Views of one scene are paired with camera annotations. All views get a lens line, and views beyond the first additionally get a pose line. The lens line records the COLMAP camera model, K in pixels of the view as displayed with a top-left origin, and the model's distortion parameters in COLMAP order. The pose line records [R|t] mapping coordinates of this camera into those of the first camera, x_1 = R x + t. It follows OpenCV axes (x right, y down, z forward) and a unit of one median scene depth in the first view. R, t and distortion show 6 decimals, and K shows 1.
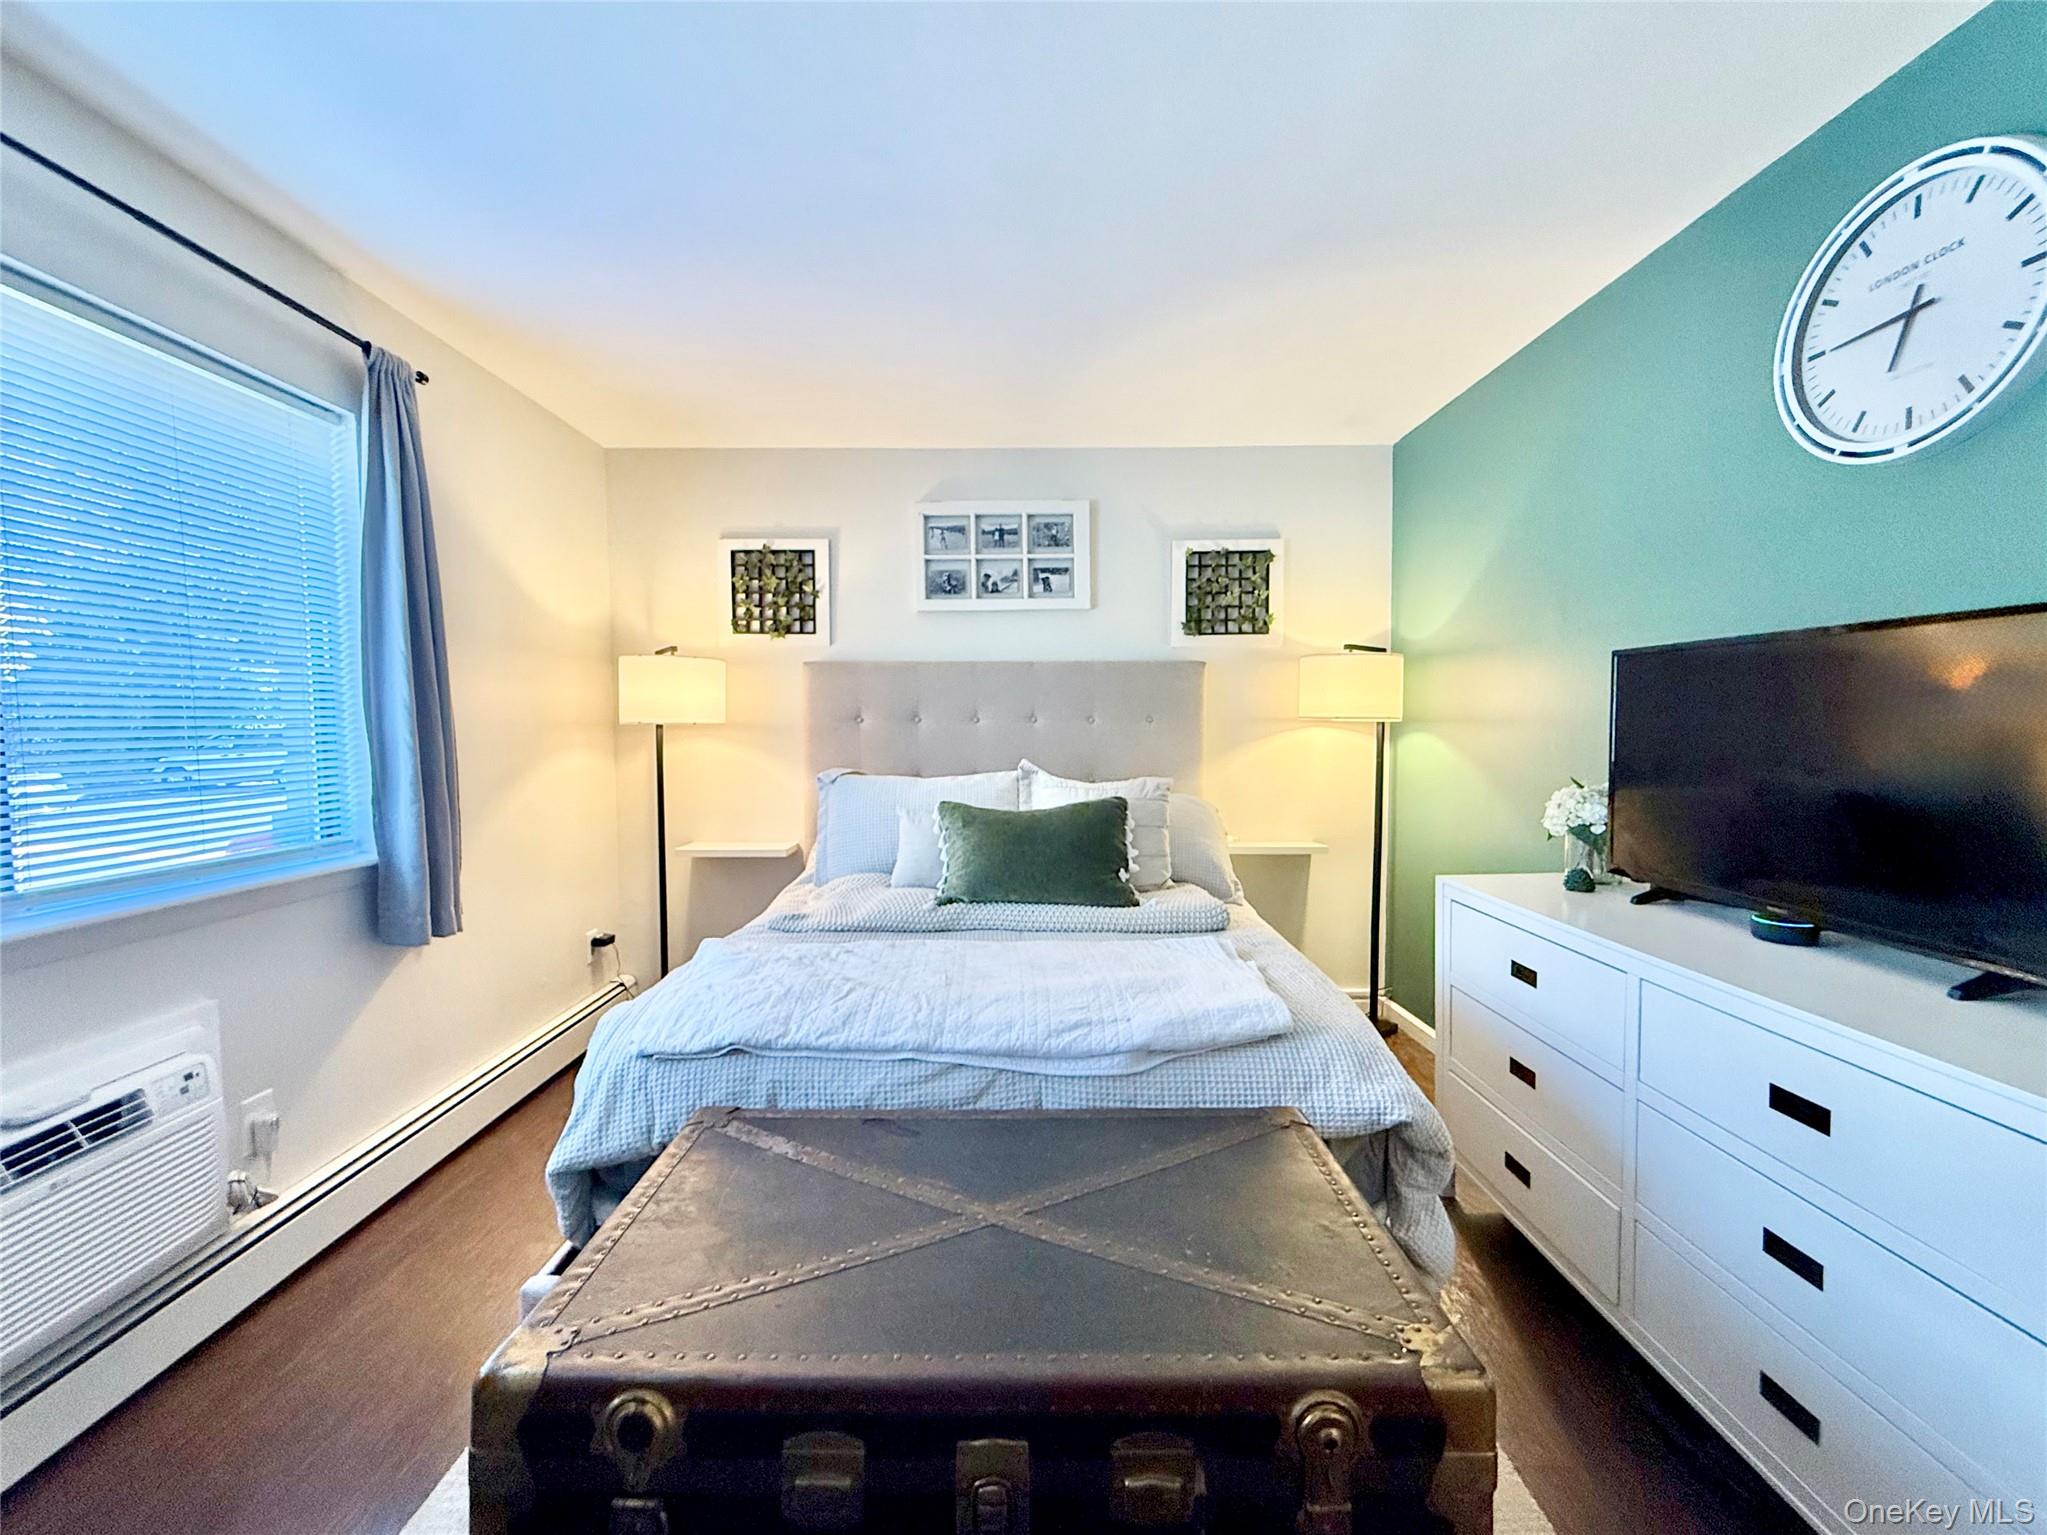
lens RADIAL K [[834.1, 0, 1023.4], [0, 834.1, 763.7], [0, 0, 1]] dist [-0.000304, 0.000242]
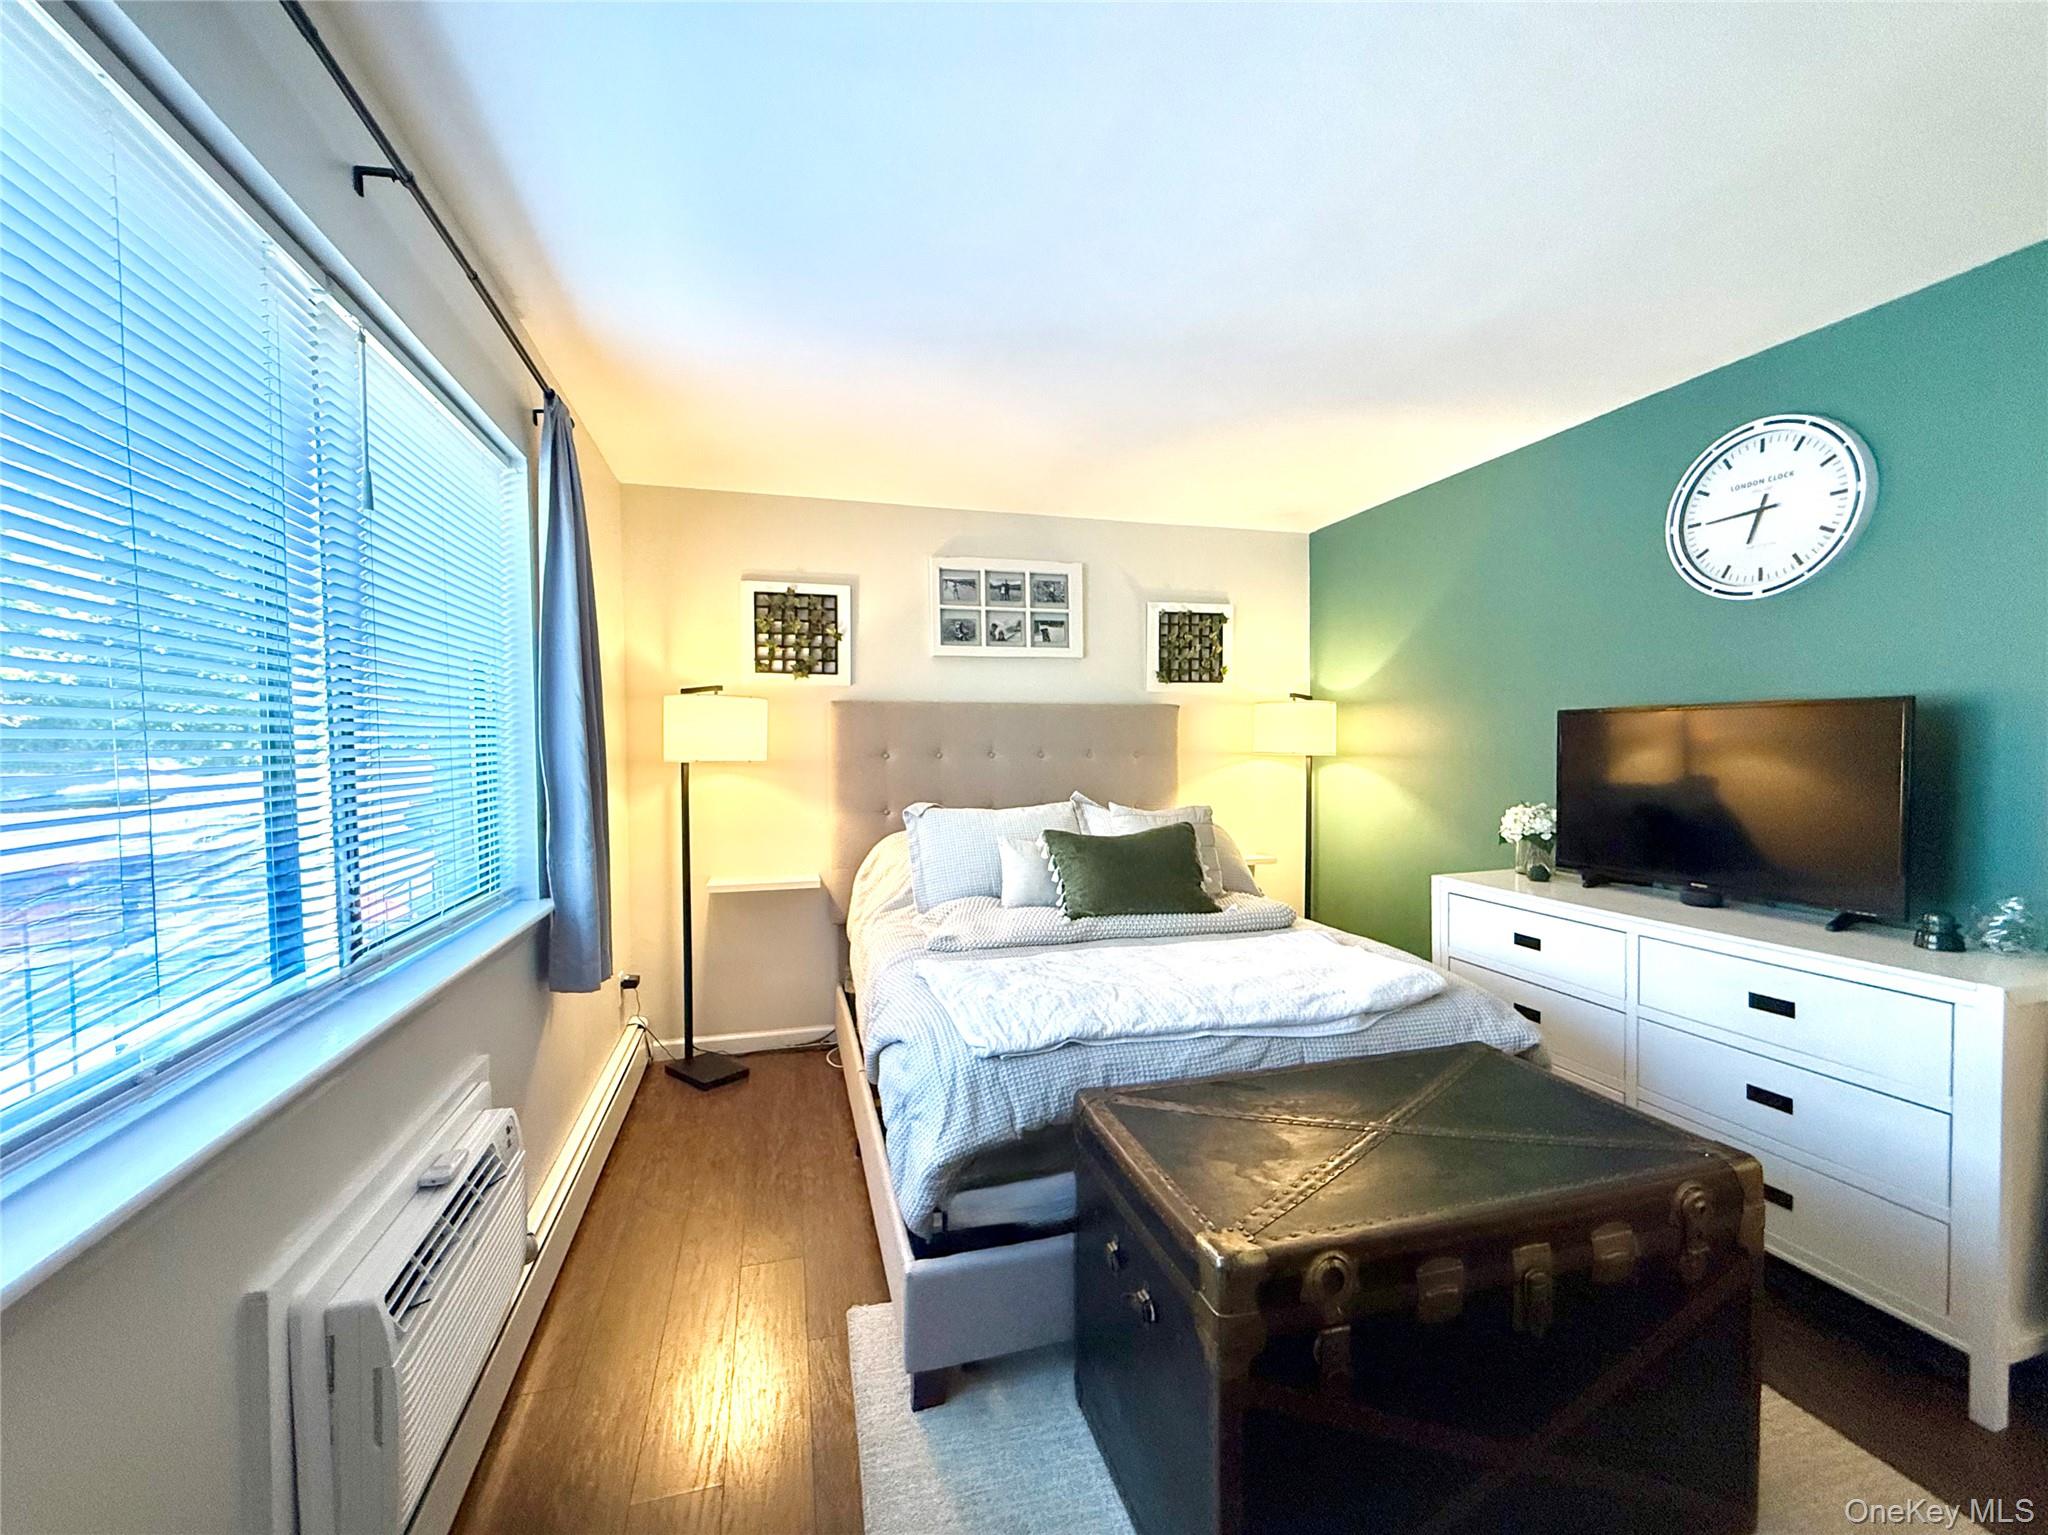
lens RADIAL K [[814.0, 0, 1024.0], [0, 814.0, 767.5], [0, 0, 1]] dist [0.001311, -0.000058]
pose [[0.962971, -0.008683, 0.269464, -0.301980], [0.015172, 0.999643, -0.022009, -0.011998], [-0.269176, 0.025282, 0.962759, -0.050011]]
